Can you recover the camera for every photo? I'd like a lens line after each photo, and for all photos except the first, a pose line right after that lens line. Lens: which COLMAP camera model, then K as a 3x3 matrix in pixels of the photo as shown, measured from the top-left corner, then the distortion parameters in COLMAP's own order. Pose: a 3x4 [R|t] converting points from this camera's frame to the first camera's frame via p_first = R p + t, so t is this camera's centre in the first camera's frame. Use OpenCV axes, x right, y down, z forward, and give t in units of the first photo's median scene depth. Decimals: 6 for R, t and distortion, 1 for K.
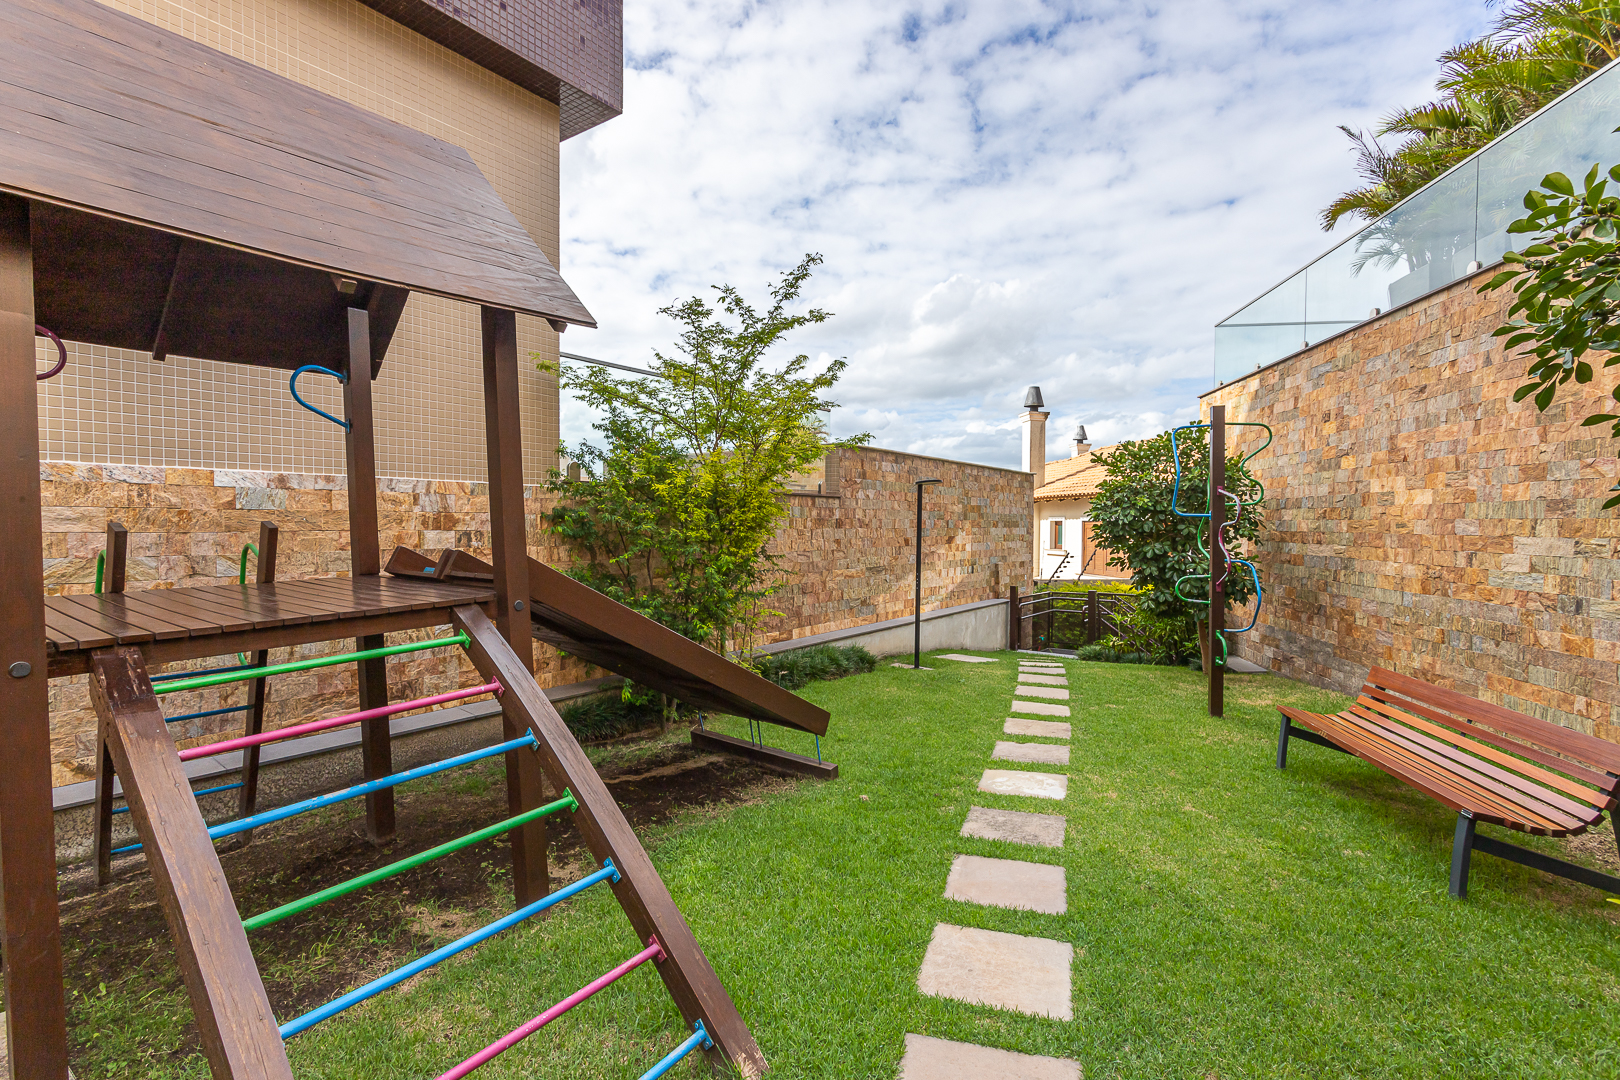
lens RADIAL K [[760.7, 0, 809.6], [0, 760.7, 541.8], [0, 0, 1]] dist [0.008063, -0.000598]
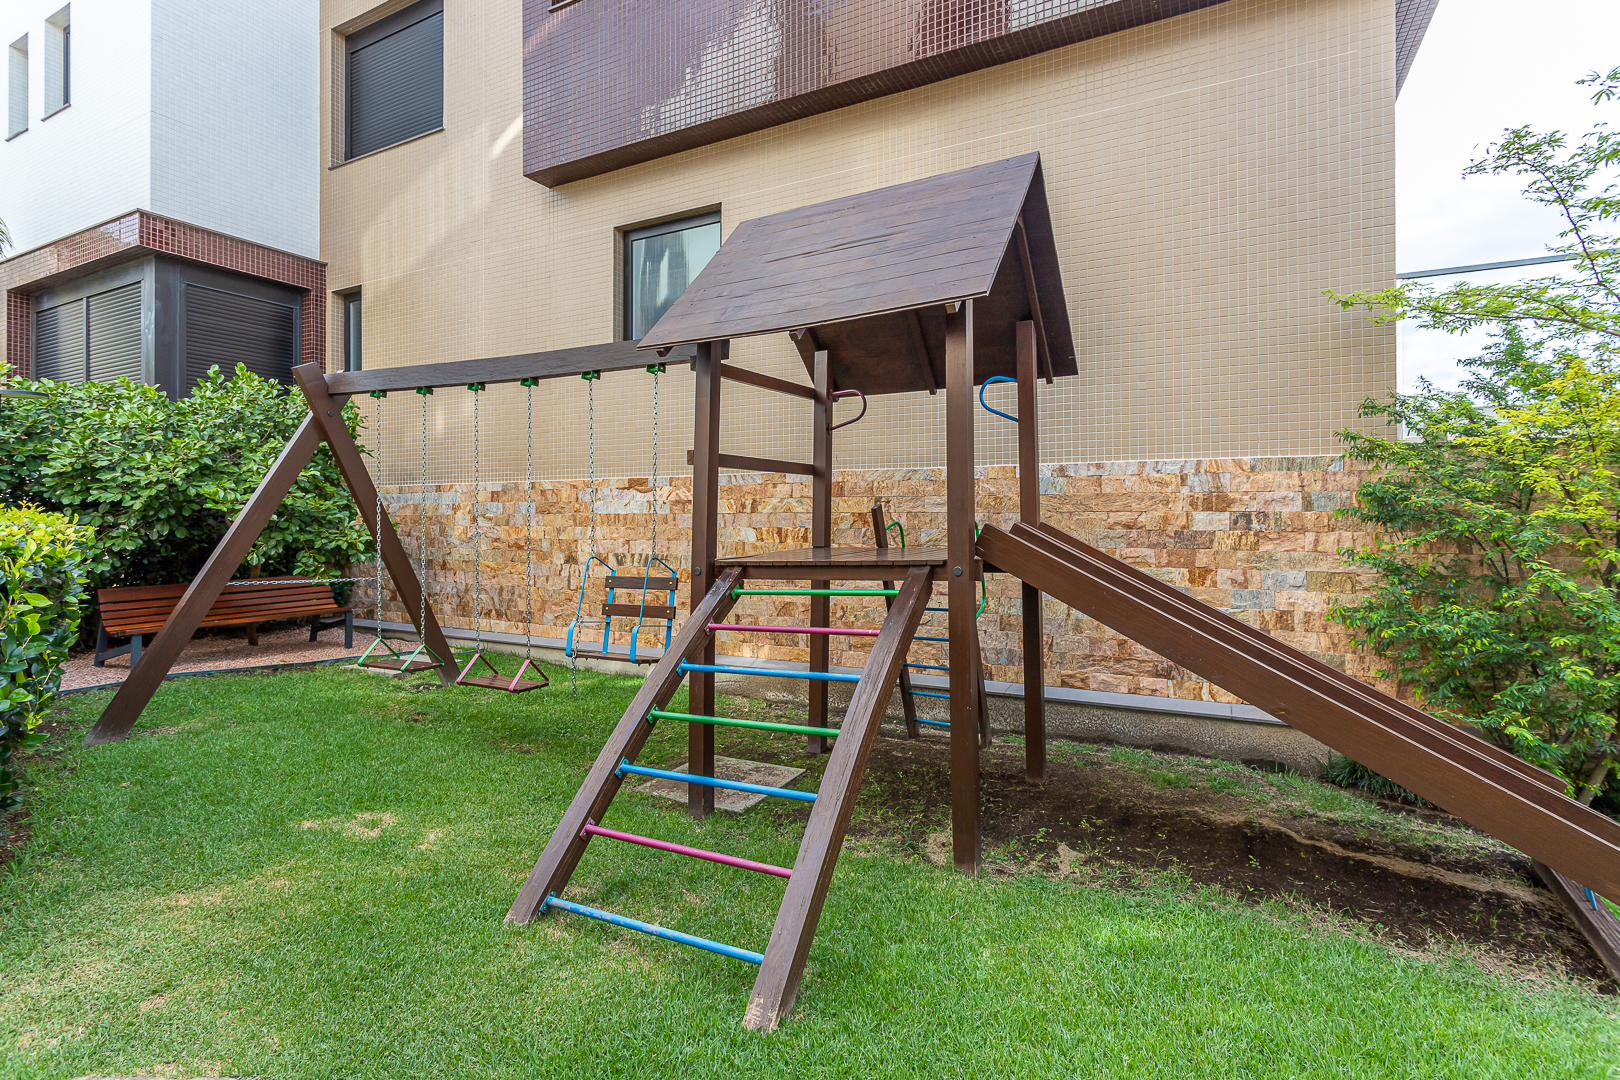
lens RADIAL K [[760.7, 0, 807.4], [0, 760.7, 519.2], [0, 0, 1]] dist [0.008063, -0.000598]
pose [[0.166671, 0.000728, -0.986012, 0.378557], [-0.020345, 0.999789, -0.002701, 0.007726], [0.985803, 0.020511, 0.166651, 0.356657]]
